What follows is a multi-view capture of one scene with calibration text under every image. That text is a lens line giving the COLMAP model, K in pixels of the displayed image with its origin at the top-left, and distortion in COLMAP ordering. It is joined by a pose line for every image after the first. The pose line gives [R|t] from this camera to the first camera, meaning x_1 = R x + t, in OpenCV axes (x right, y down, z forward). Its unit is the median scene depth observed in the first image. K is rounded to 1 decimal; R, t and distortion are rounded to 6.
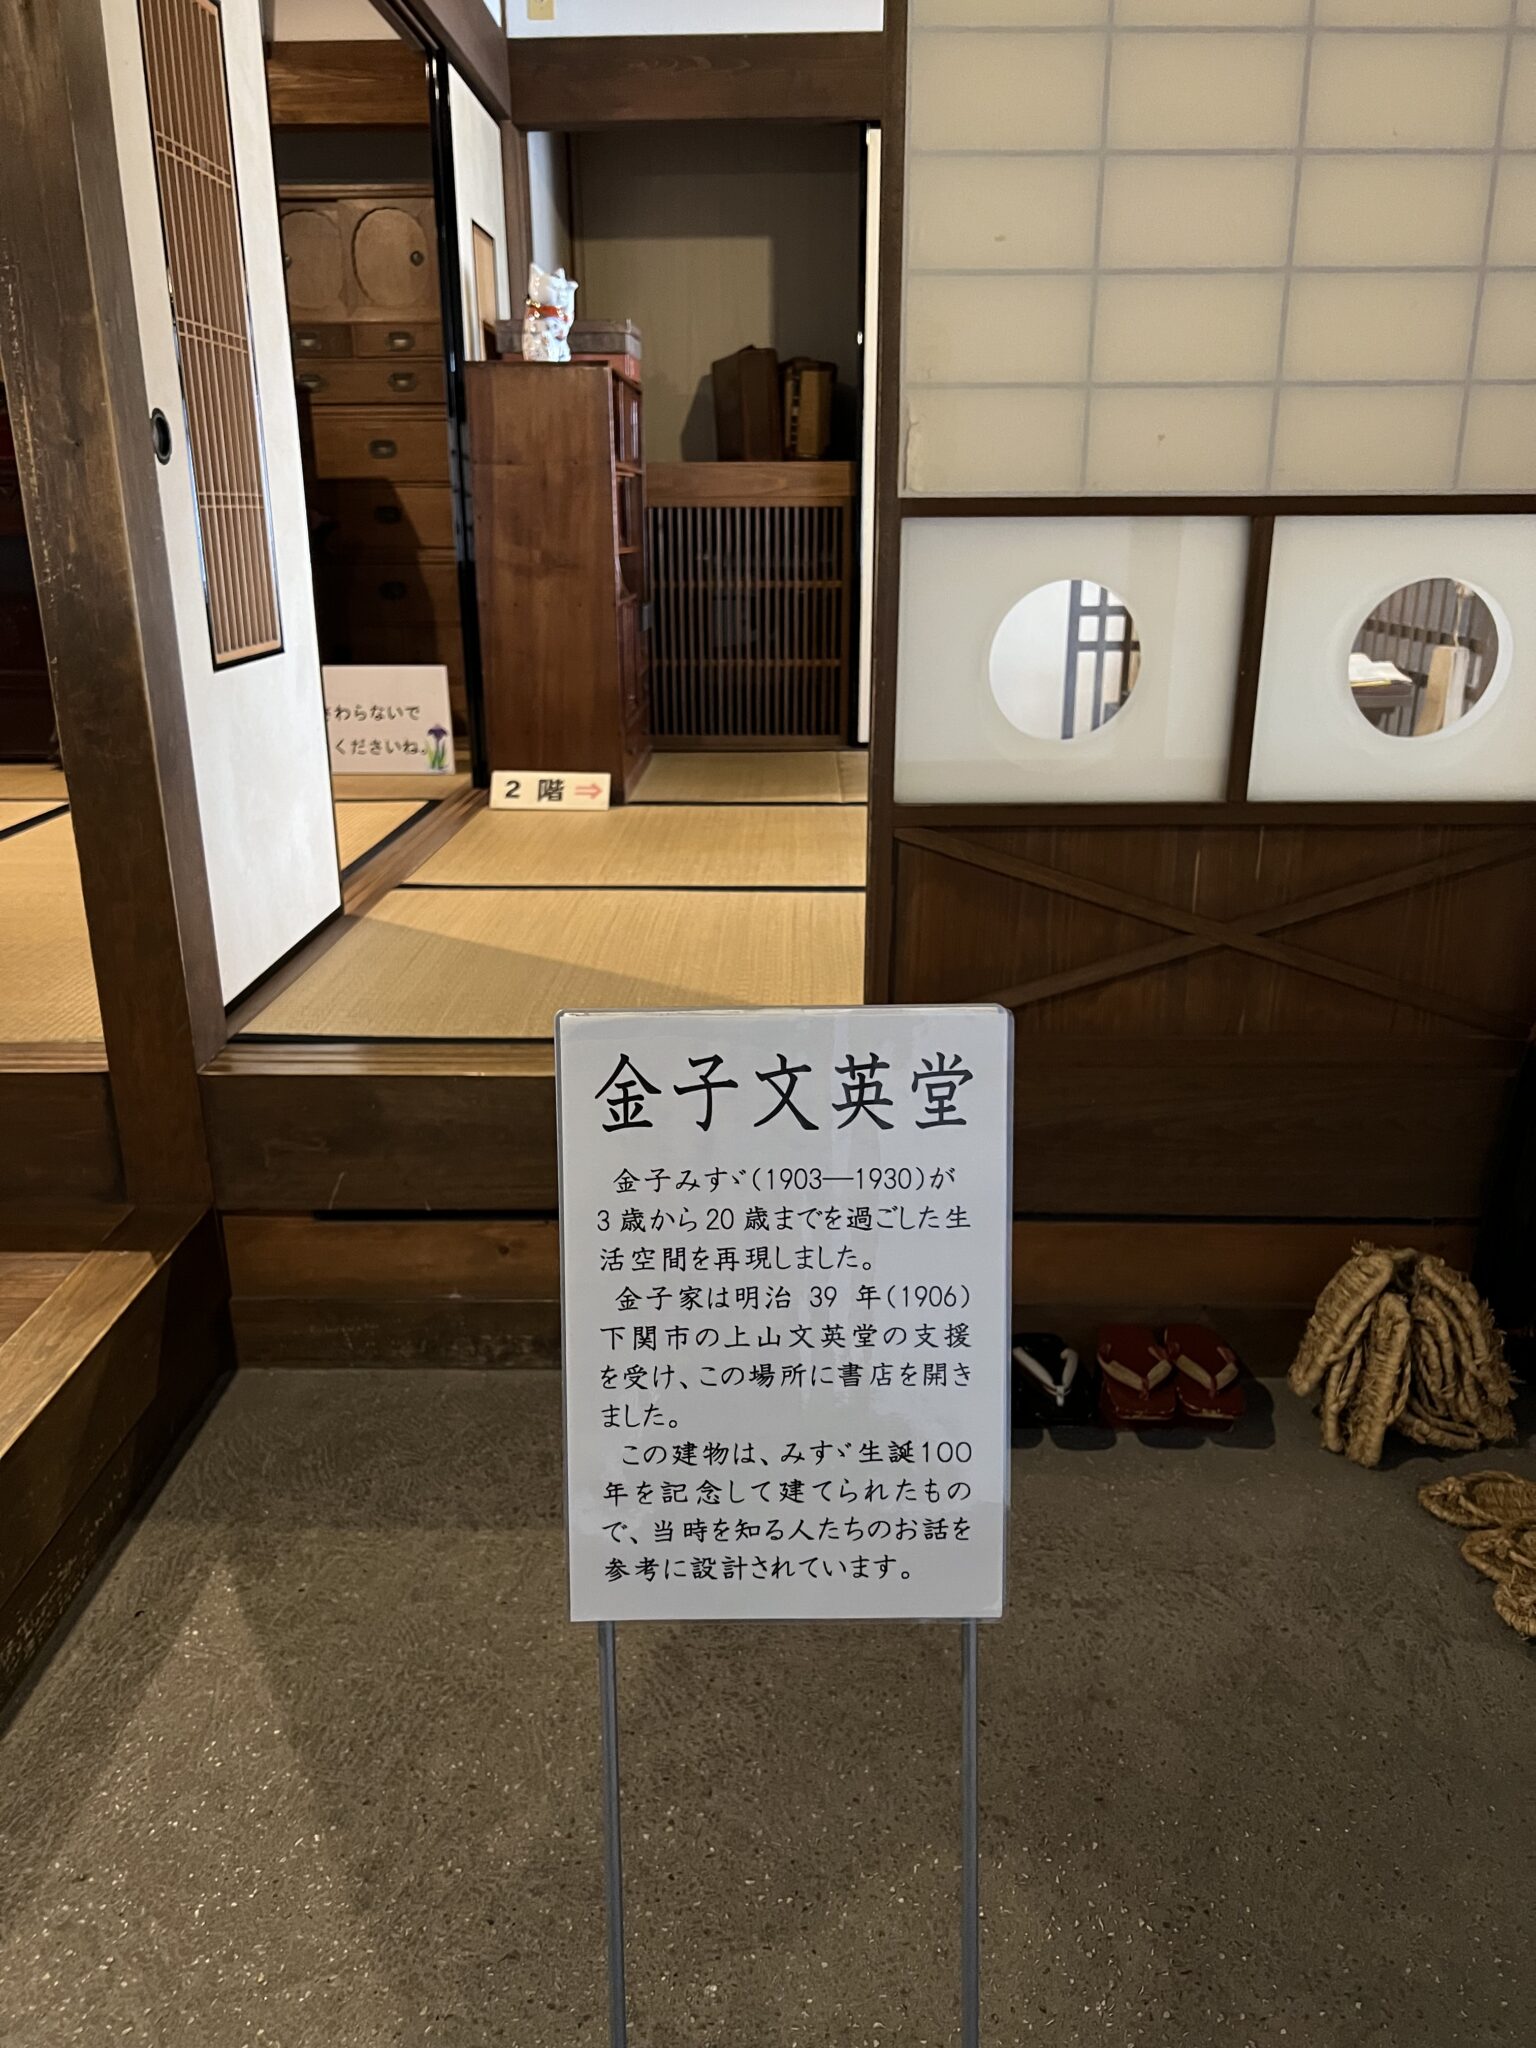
lens RADIAL K [[1542.1, 0, 775.4], [0, 1542.1, 1028.9], [0, 0, 1]] dist [0.043694, -0.051365]
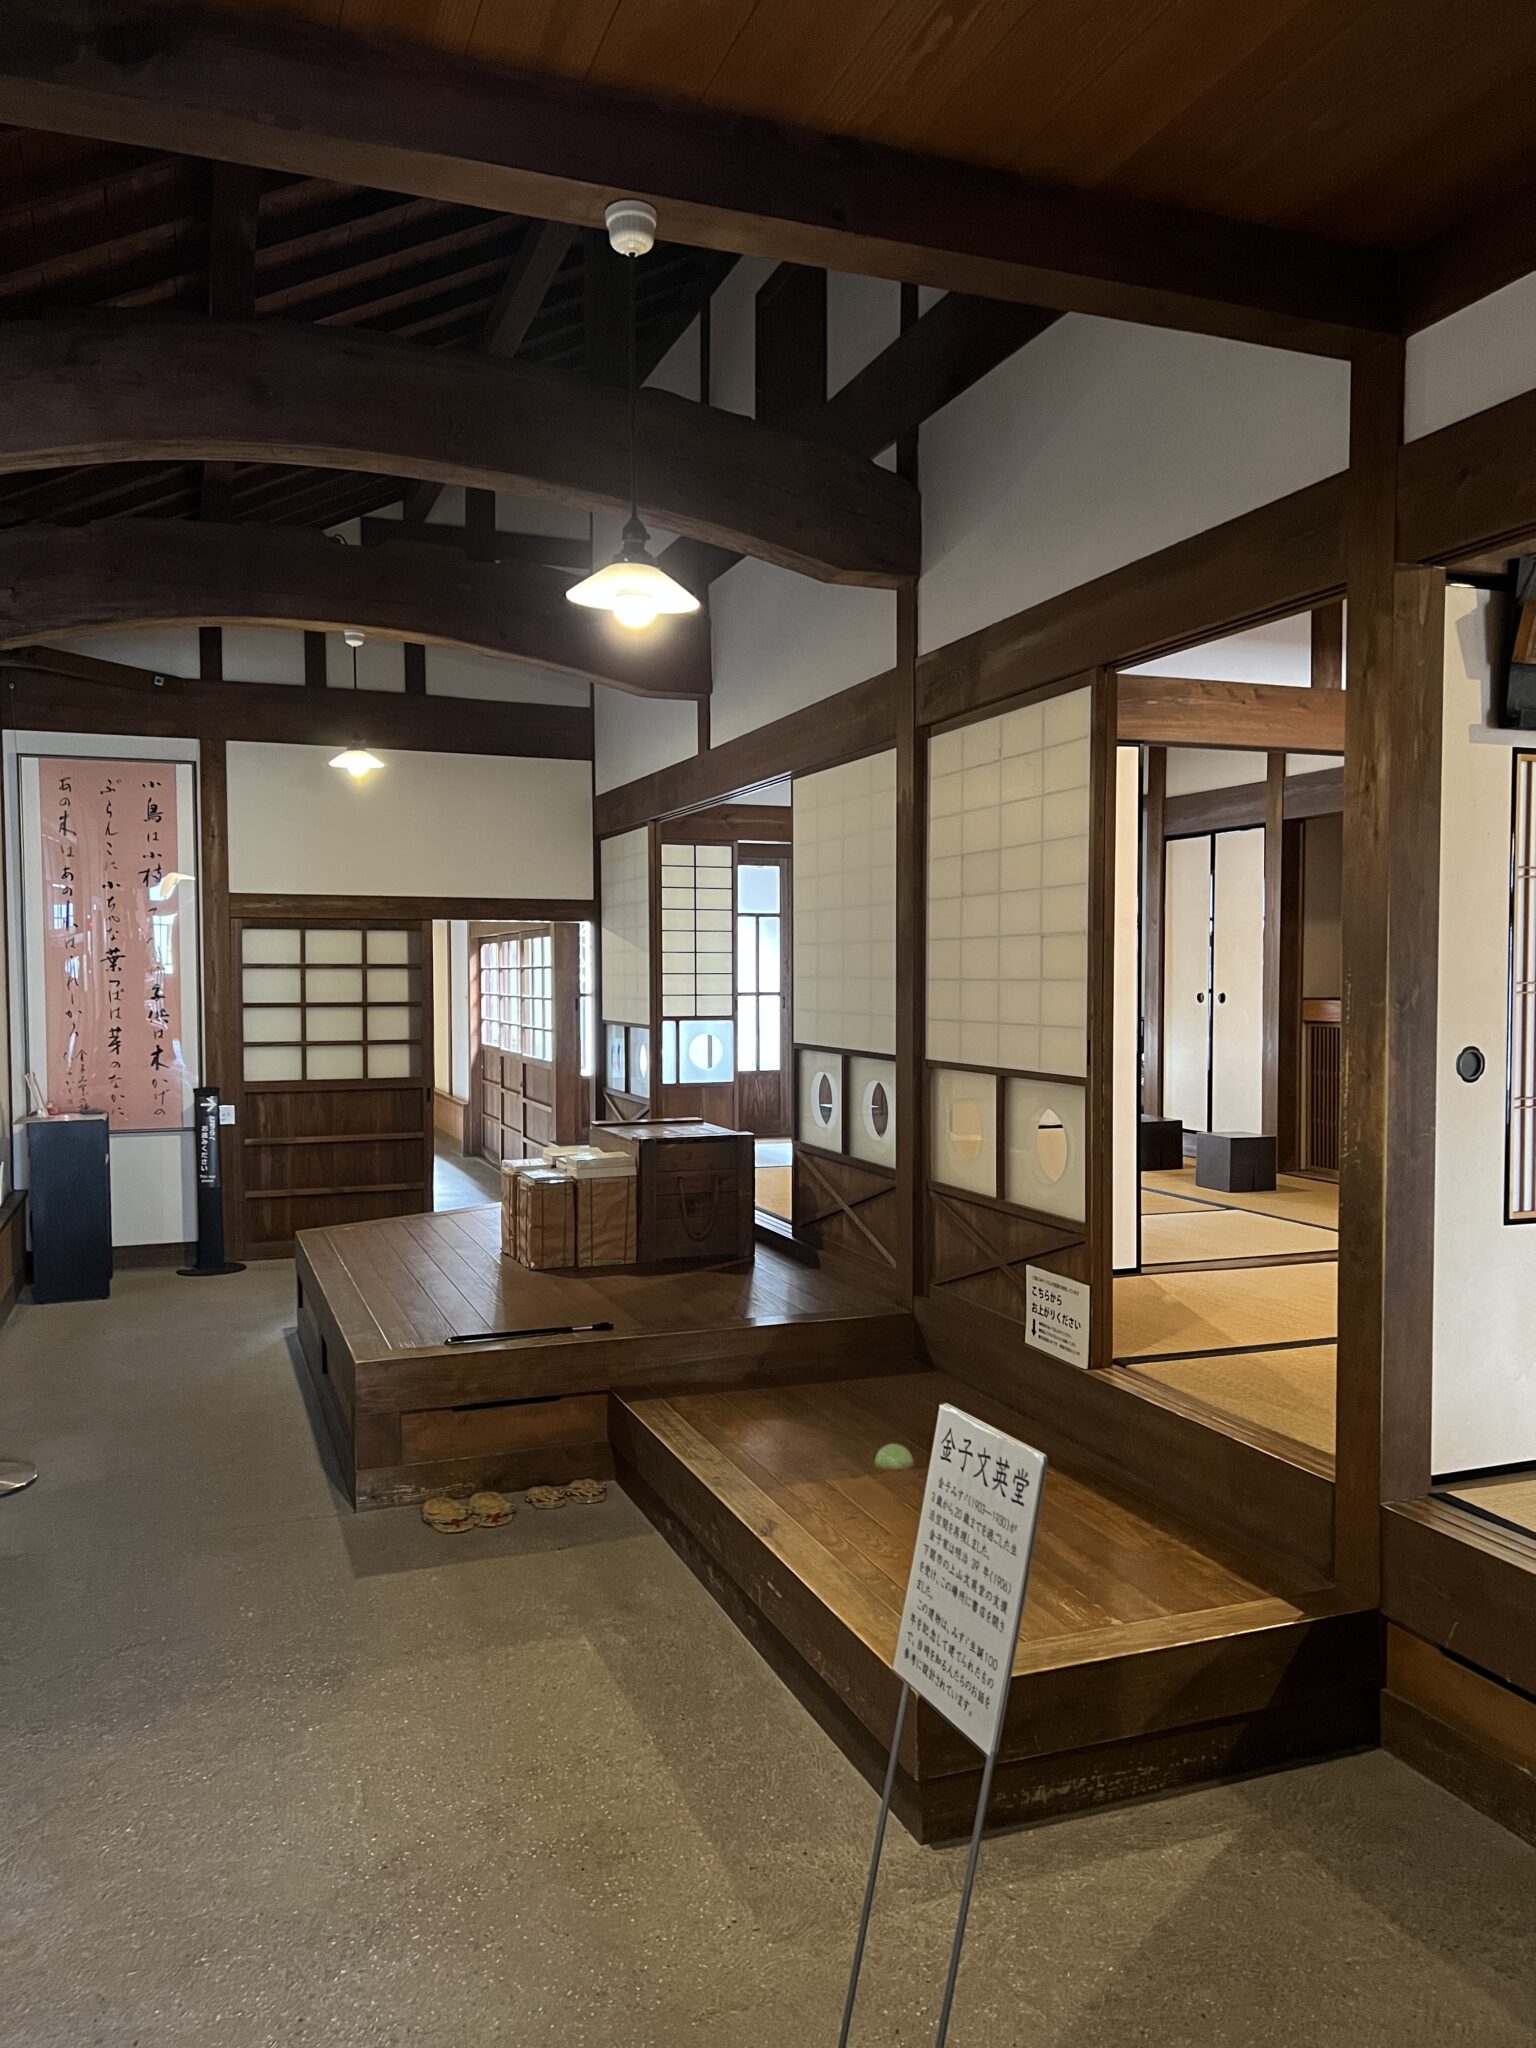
lens RADIAL K [[1542.1, 0, 775.4], [0, 1542.1, 1028.9], [0, 0, 1]] dist [0.043694, -0.051365]
pose [[0.372560, 0.036272, -0.927299, 0.785732], [-0.295550, 0.951844, -0.081511, -0.116838], [0.879687, 0.304431, 0.365339, -0.116968]]
